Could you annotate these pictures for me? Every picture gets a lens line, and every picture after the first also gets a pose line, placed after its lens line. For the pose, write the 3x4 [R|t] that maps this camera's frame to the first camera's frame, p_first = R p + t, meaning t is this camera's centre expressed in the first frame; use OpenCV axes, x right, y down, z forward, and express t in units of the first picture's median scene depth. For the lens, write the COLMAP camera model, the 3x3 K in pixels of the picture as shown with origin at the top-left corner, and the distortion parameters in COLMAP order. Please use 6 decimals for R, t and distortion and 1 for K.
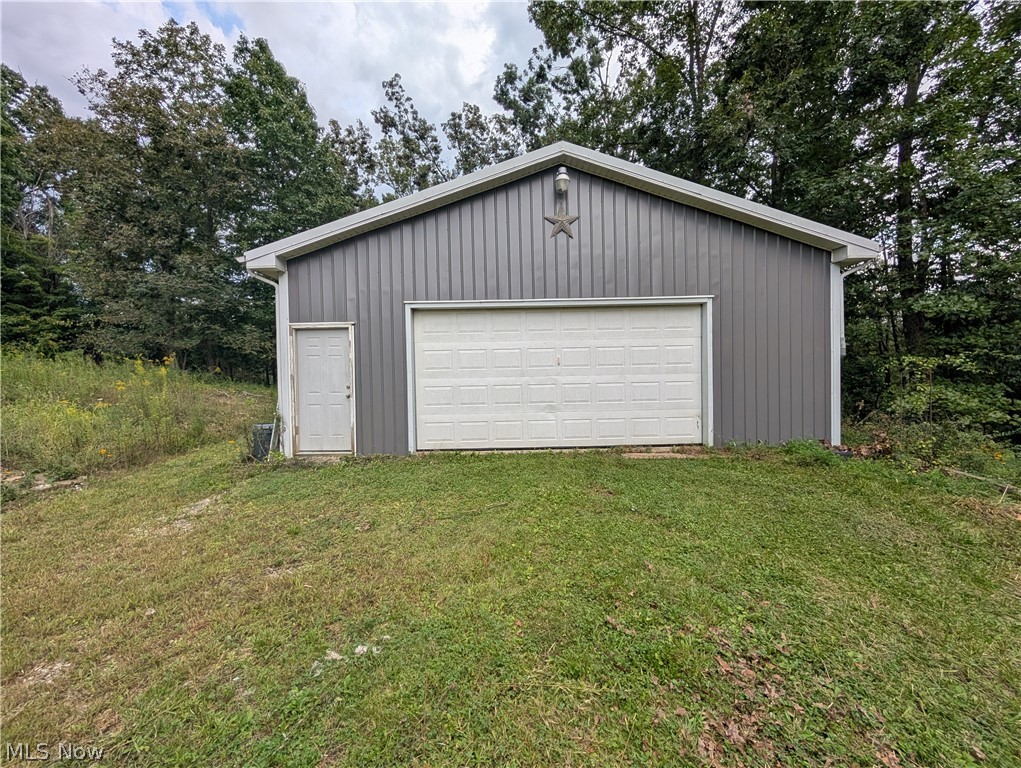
lens RADIAL K [[387.1, 0, 509.9], [0, 387.1, 383.1], [0, 0, 1]] dist [0.002764, 0.000749]
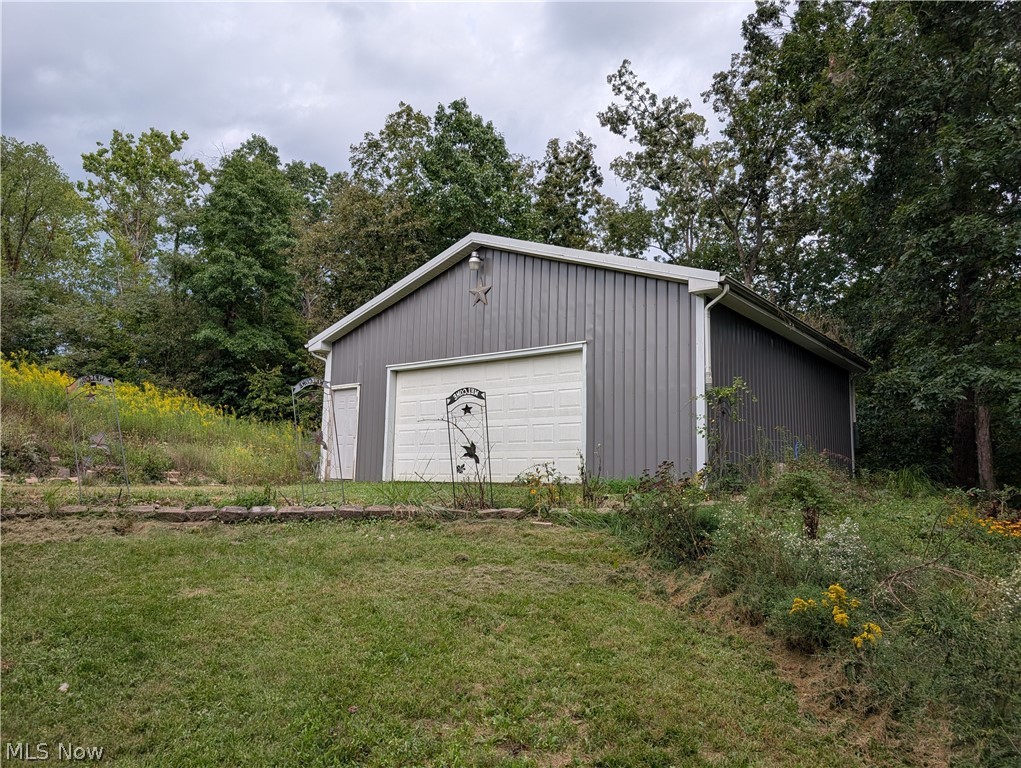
lens RADIAL K [[737.4, 0, 510.5], [0, 737.4, 384.0], [0, 0, 1]] dist [0.014457, -0.003107]
pose [[0.785265, -0.050363, -0.617108, 1.561568], [-0.049162, 0.988468, -0.143228, 0.185832], [0.617205, 0.142810, 0.773733, -0.659591]]
